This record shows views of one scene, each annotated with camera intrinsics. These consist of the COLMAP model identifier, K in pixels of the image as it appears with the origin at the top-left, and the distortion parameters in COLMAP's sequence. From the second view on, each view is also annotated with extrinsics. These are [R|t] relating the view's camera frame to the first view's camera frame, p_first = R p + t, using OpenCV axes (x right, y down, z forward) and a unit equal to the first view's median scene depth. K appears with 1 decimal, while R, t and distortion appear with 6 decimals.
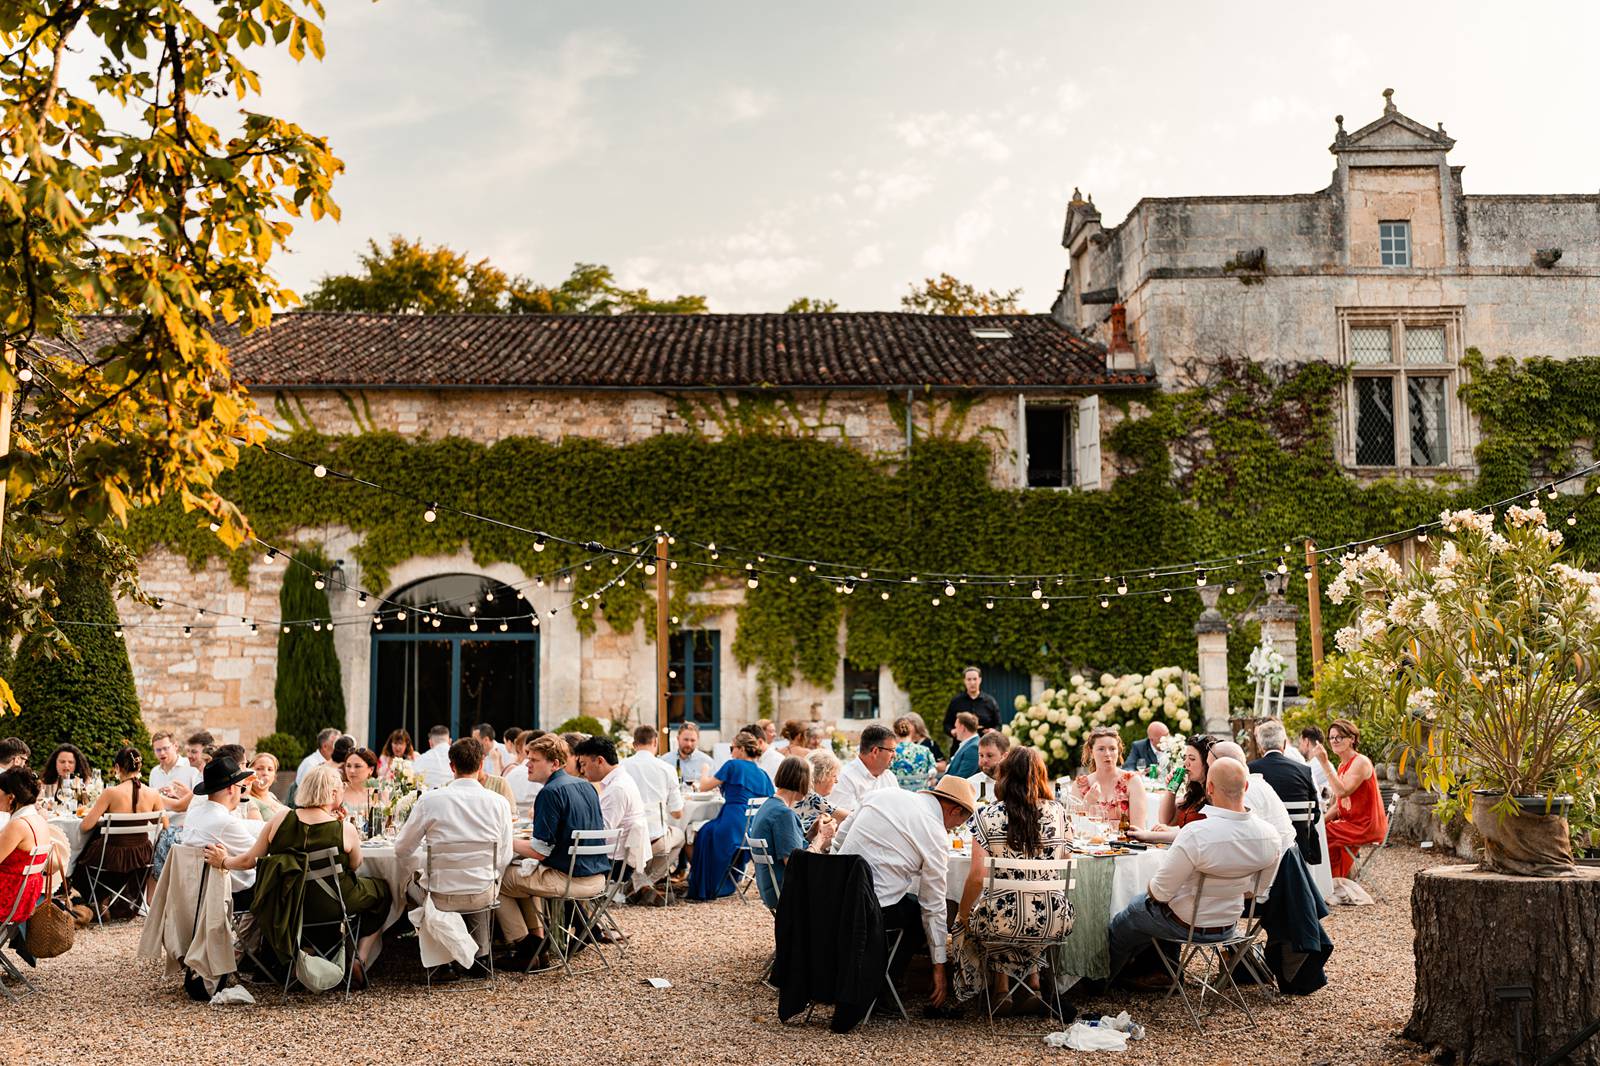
lens RADIAL K [[1645.9, 0, 784.9], [0, 1645.9, 531.8], [0, 0, 1]] dist [-0.008846, 0.000000]
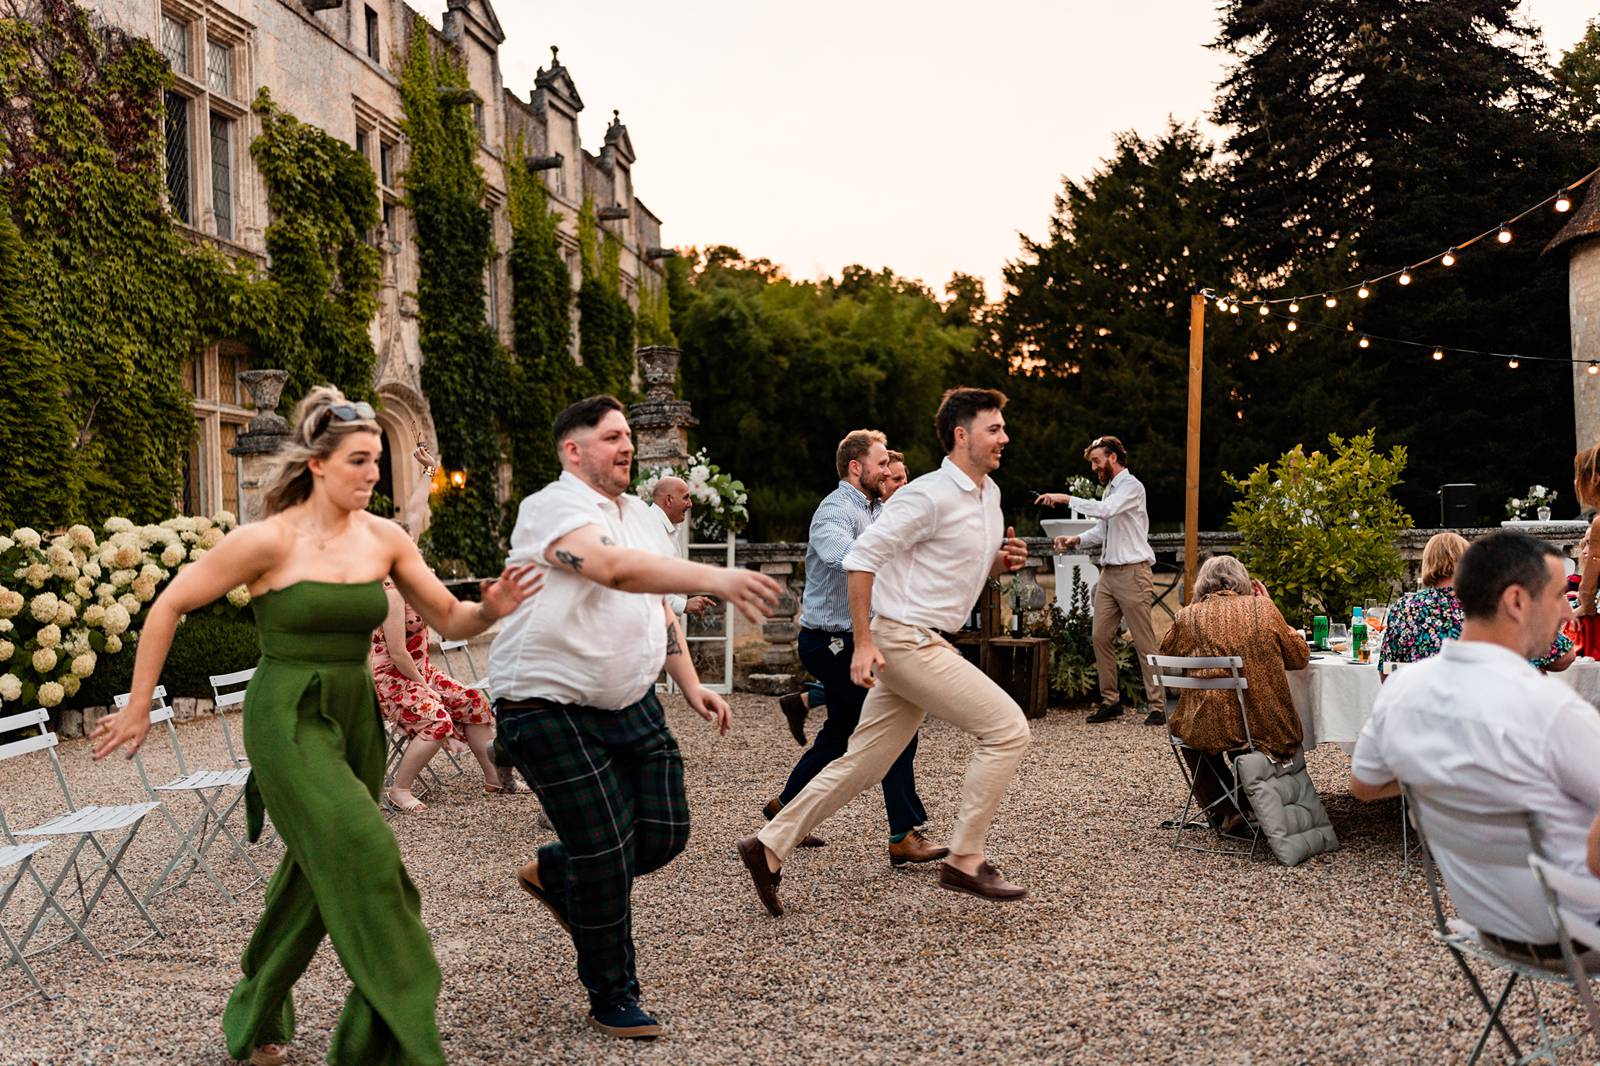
lens RADIAL K [[1645.9, 0, 795.1], [0, 1645.9, 528.7], [0, 0, 1]] dist [-0.008846, 0.000000]
pose [[0.171389, 0.019578, 0.985009, -0.244790], [-0.055262, 0.998420, -0.010229, 0.074057], [-0.983652, -0.052680, 0.172200, 0.637944]]
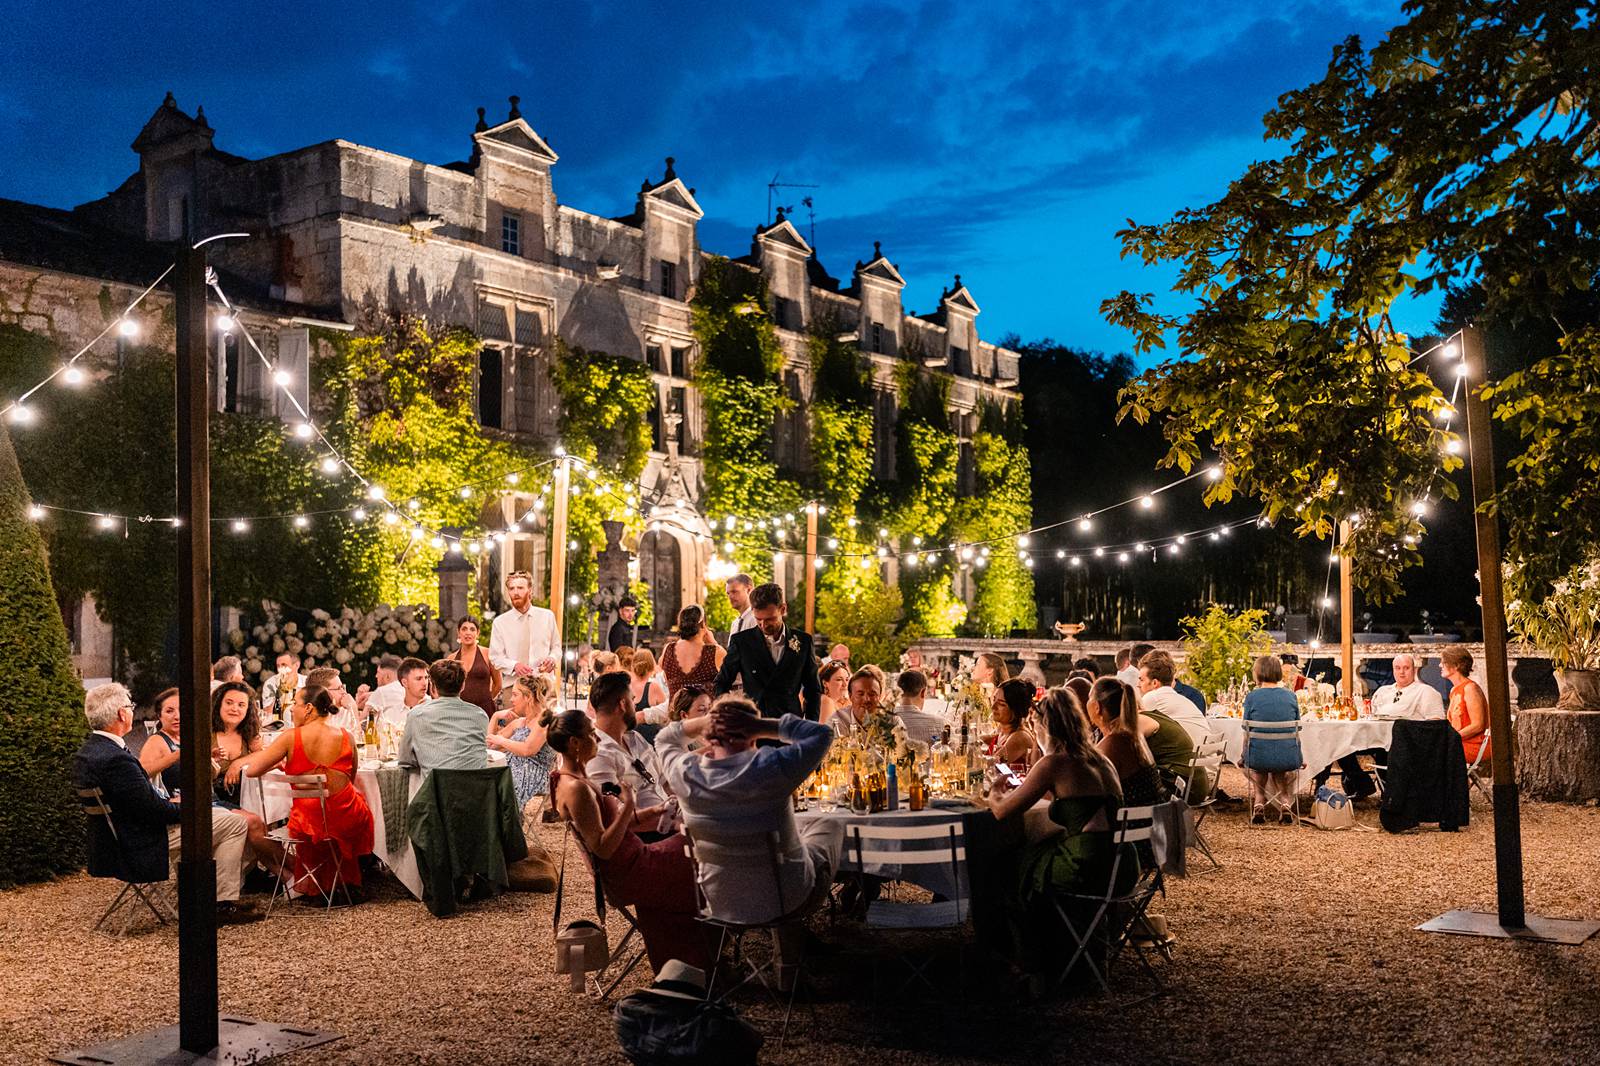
lens RADIAL K [[1645.9, 0, 815.3], [0, 1645.9, 534.5], [0, 0, 1]] dist [-0.008846, 0.000000]
pose [[0.561113, 0.051360, 0.826145, -0.444958], [-0.080883, 0.996699, -0.007029, 0.022972], [-0.823778, -0.062877, 0.563414, 0.176321]]
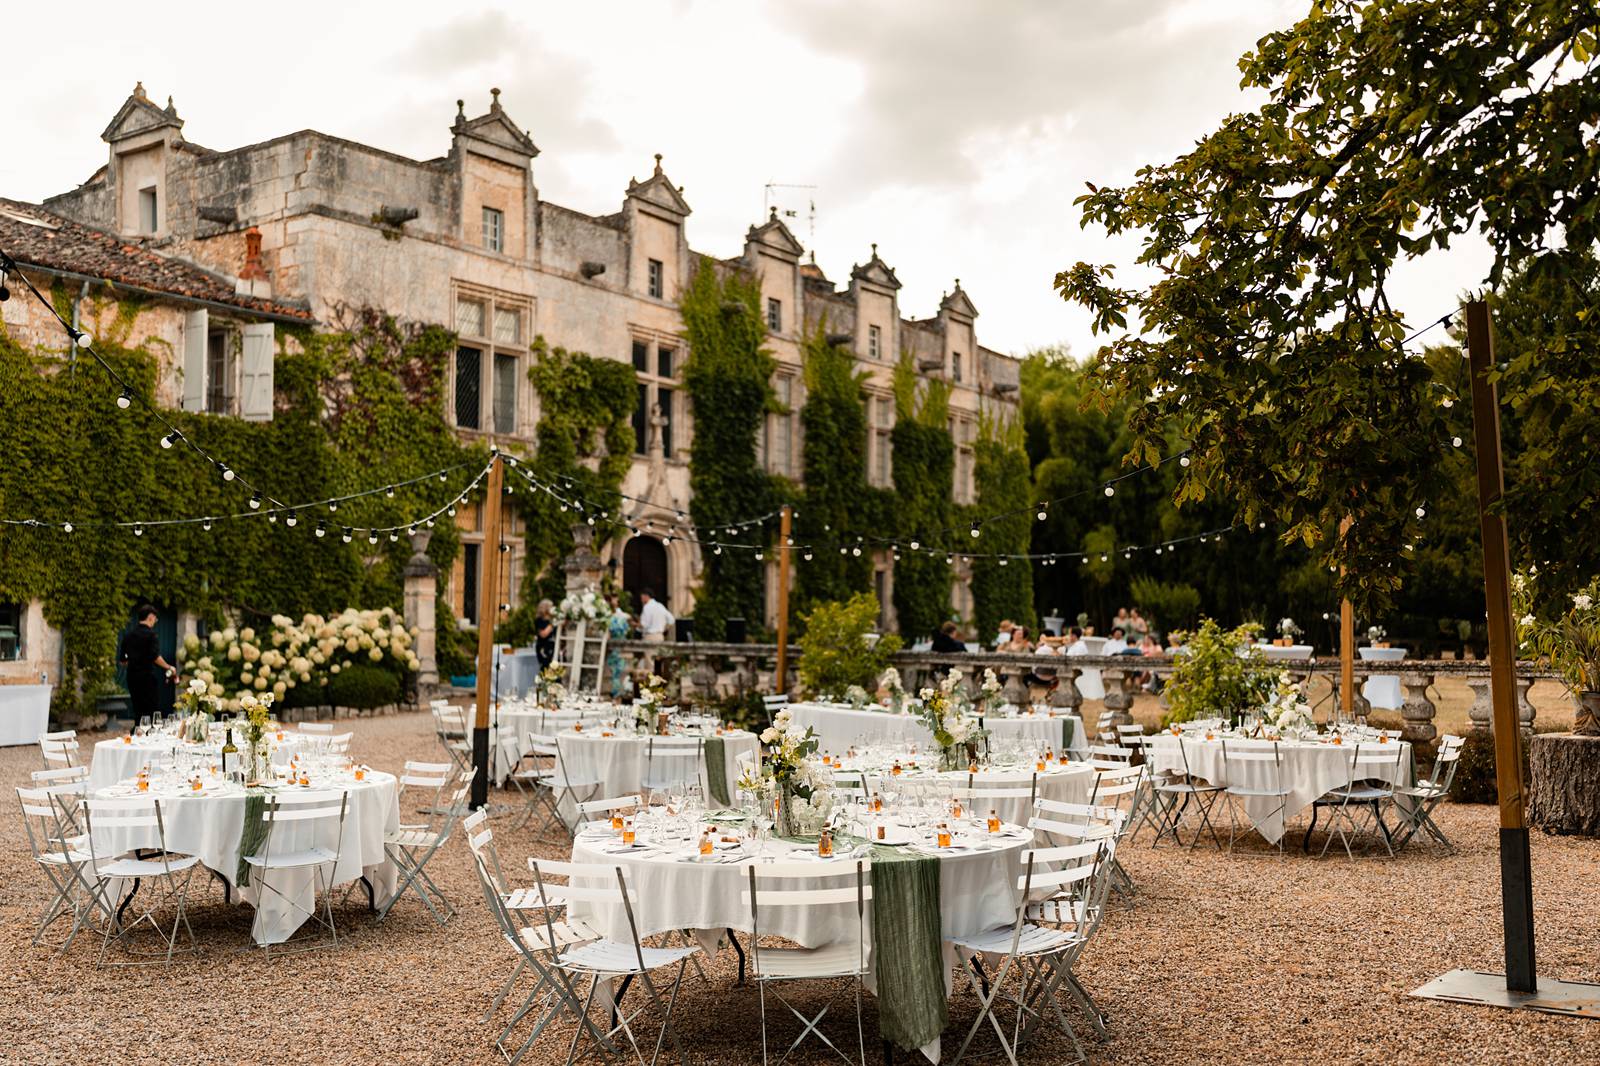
lens RADIAL K [[1645.9, 0, 806.9], [0, 1645.9, 529.4], [0, 0, 1]] dist [-0.008846, 0.000000]
pose [[0.569991, 0.062344, 0.819282, -0.404365], [-0.088118, 0.996005, -0.014487, 0.022491], [-0.816912, -0.063936, 0.573208, 0.184097]]
